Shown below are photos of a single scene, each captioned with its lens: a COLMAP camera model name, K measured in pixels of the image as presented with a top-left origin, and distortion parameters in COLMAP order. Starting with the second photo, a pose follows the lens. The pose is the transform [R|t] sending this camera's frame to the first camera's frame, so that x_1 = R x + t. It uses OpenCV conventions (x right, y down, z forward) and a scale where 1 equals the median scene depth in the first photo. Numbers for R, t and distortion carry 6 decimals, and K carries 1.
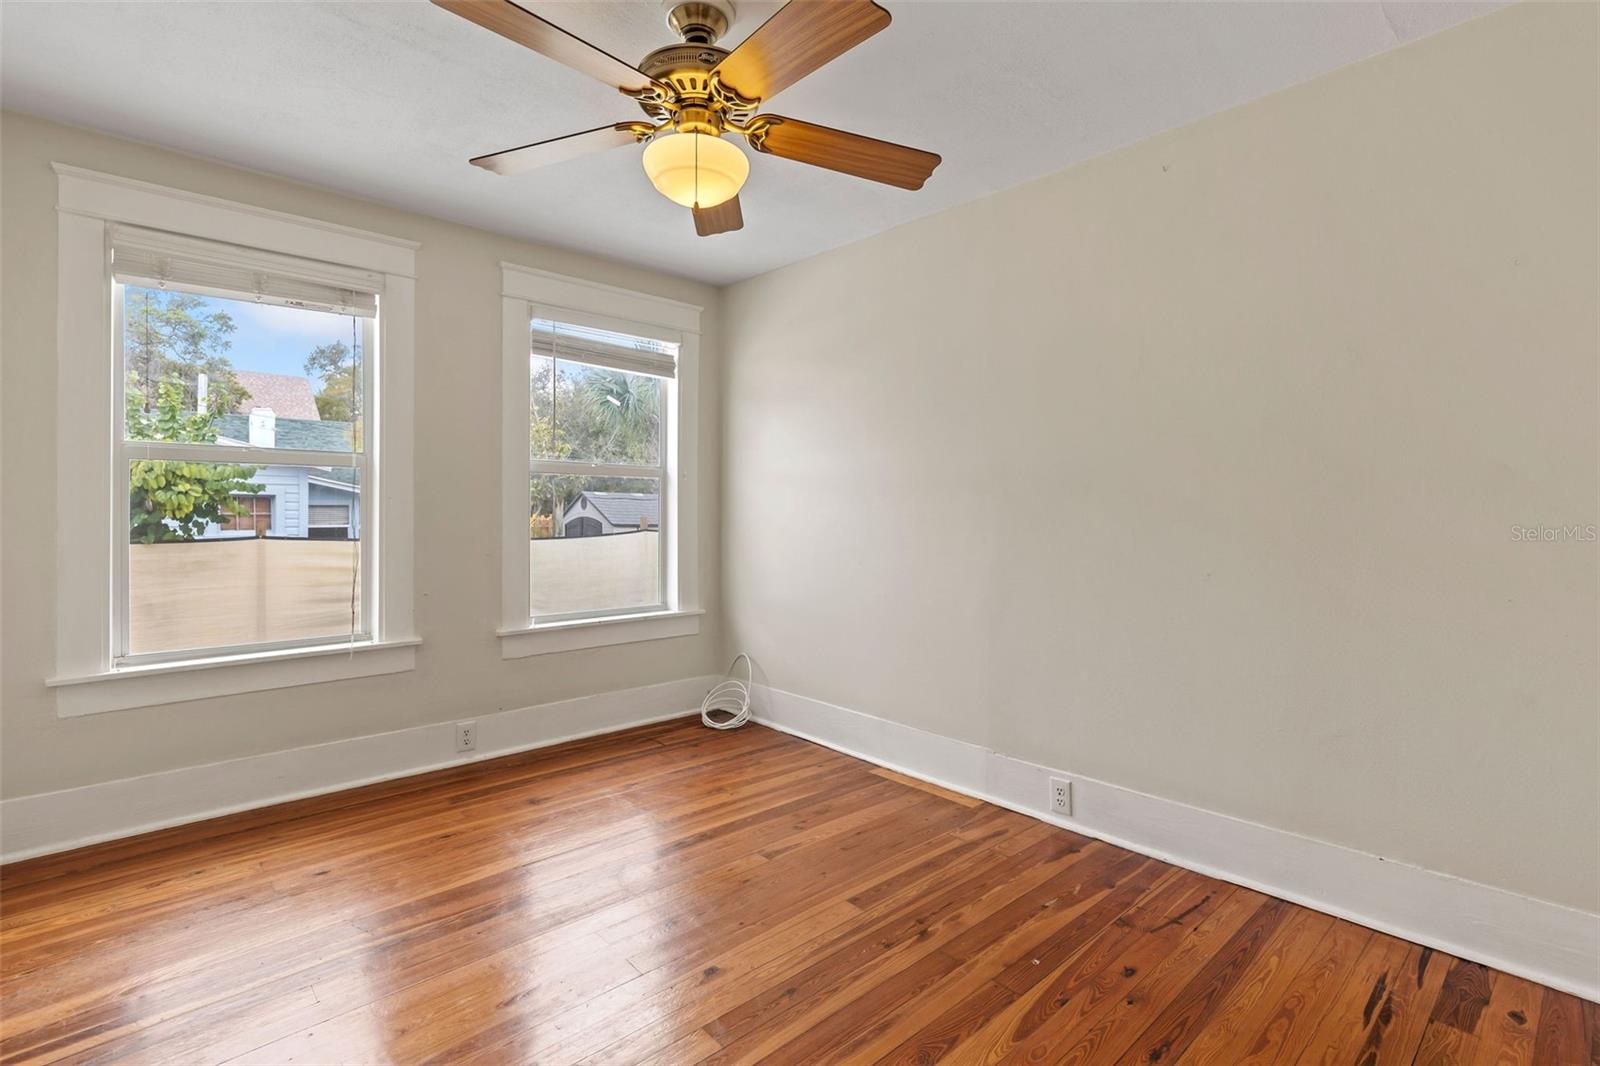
lens RADIAL K [[742.7, 0, 802.9], [0, 742.7, 518.9], [0, 0, 1]] dist [0.001886, -0.000226]
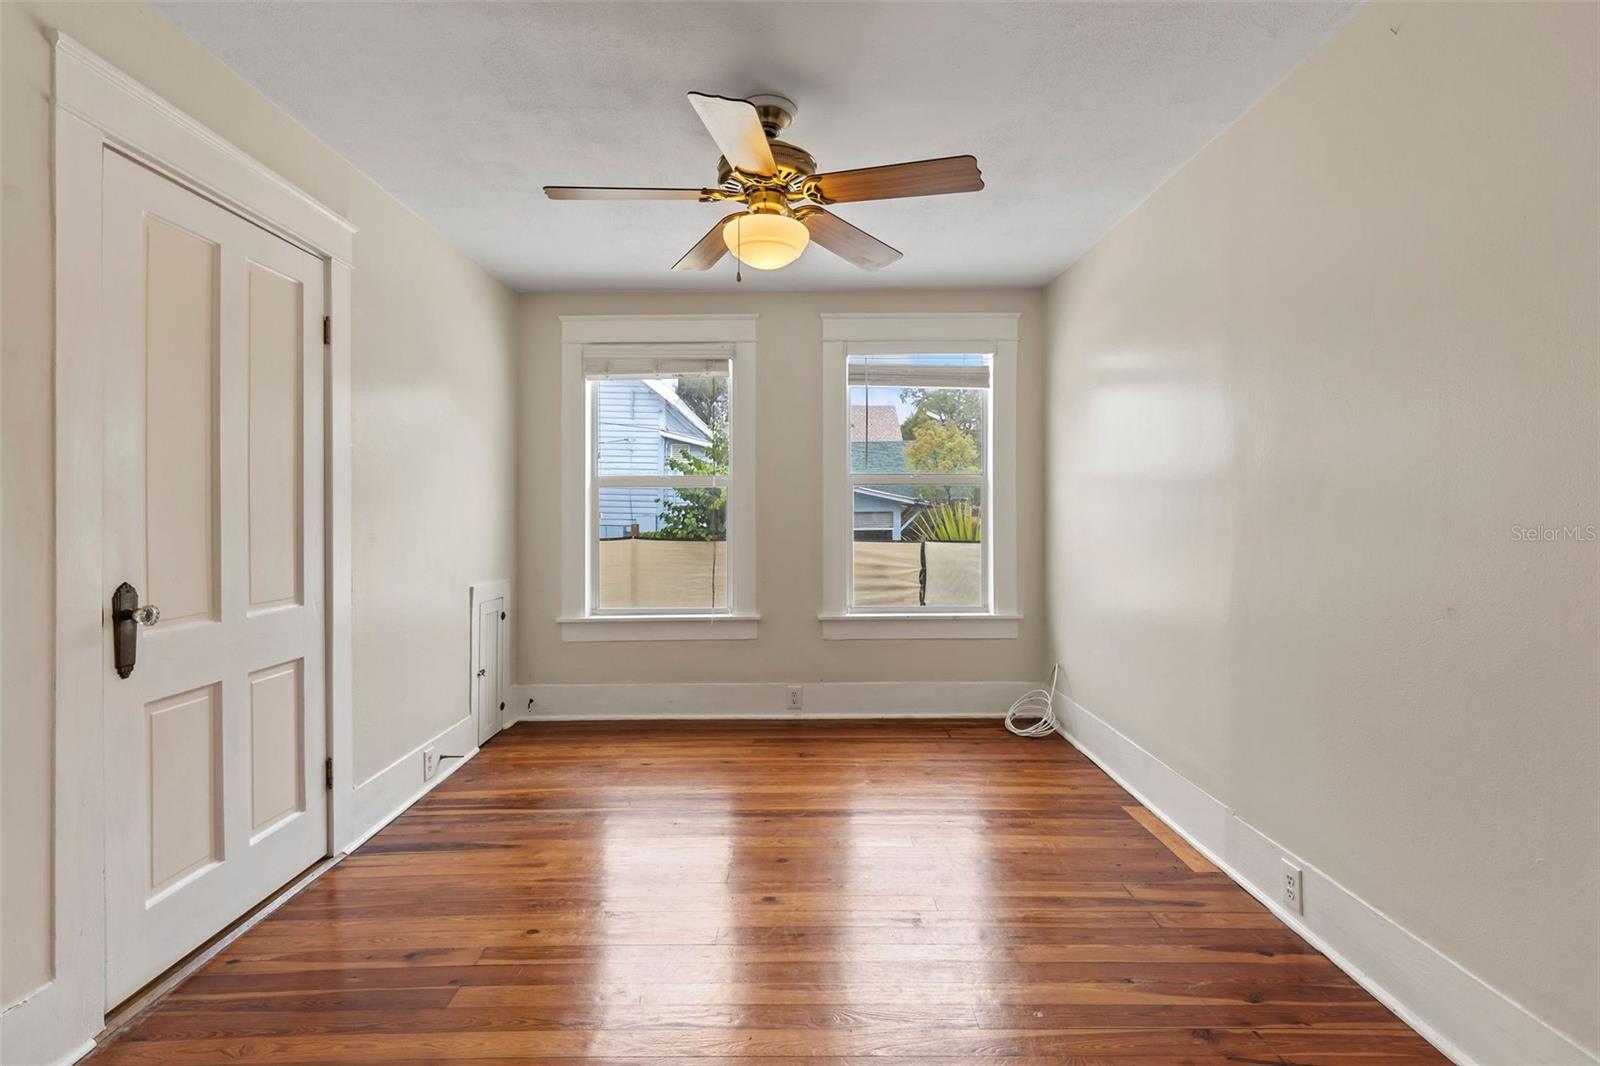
lens RADIAL K [[742.7, 0, 802.9], [0, 742.7, 518.9], [0, 0, 1]] dist [0.001886, -0.000226]
pose [[0.745159, -0.004025, -0.666875, 0.416313], [0.000586, 0.999985, -0.005380, -0.002380], [0.666887, 0.003619, 0.745150, 0.076567]]
